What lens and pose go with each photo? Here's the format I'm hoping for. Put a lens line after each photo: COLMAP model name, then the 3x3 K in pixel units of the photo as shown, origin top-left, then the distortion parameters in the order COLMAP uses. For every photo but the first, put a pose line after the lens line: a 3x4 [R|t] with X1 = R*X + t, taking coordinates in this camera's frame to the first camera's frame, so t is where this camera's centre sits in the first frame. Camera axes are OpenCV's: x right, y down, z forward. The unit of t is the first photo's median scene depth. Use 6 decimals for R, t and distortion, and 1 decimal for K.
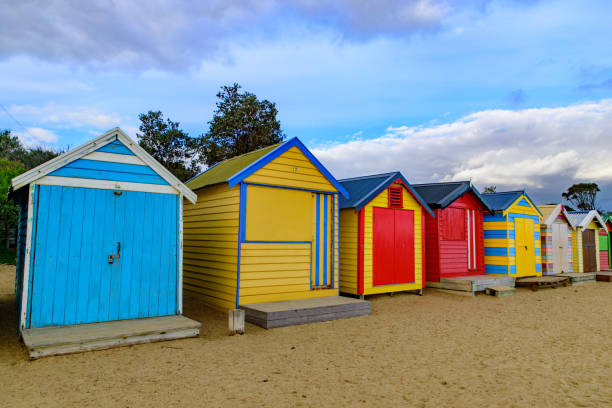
lens RADIAL K [[383.0, 0, 306.0], [0, 383.0, 204.0], [0, 0, 1]] dist [-0.036830, -0.000080]
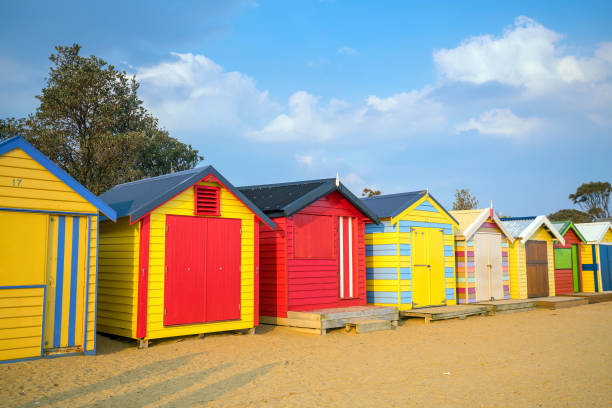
lens RADIAL K [[522.1, 0, 306.0], [0, 522.1, 204.0], [0, 0, 1]] dist [-0.011462, -0.004419]
pose [[0.992984, -0.010457, 0.117789, 0.242674], [0.012400, 0.999799, -0.015771, 0.004457], [-0.117601, 0.017121, 0.992913, 0.001651]]
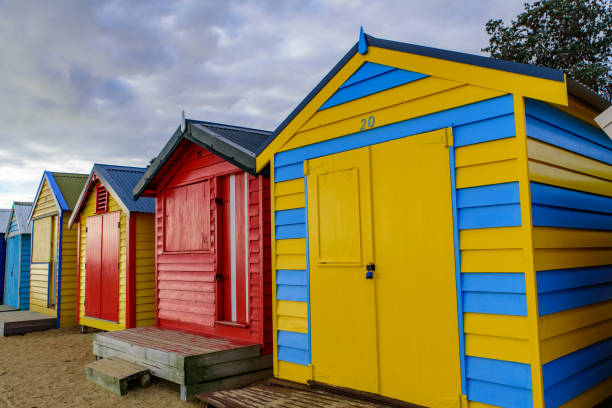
lens RADIAL K [[522.1, 0, 306.0], [0, 522.1, 204.0], [0, 0, 1]] dist [-0.011462, -0.004419]
pose [[0.080043, -0.118568, -0.989715, 0.997395], [0.116710, 0.987186, -0.108826, 0.116339], [0.989935, -0.106799, 0.092855, 1.033730]]
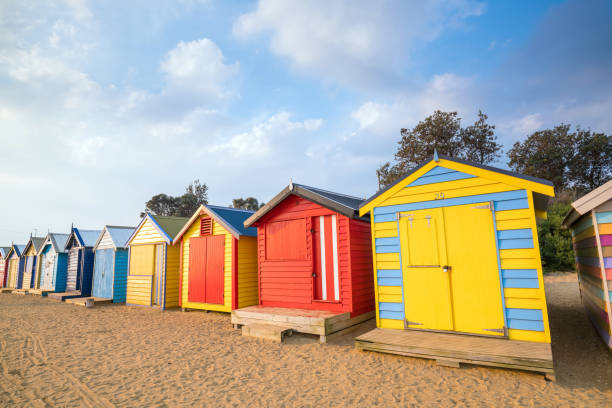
lens RADIAL K [[344.4, 0, 306.0], [0, 344.4, 204.0], [0, 0, 1]] dist [-0.004123, -0.001281]
pose [[0.284766, -0.178967, -0.941742, 1.053094], [0.120732, 0.981291, -0.149976, 0.087077], [0.950964, -0.070990, 0.301046, 0.782824]]
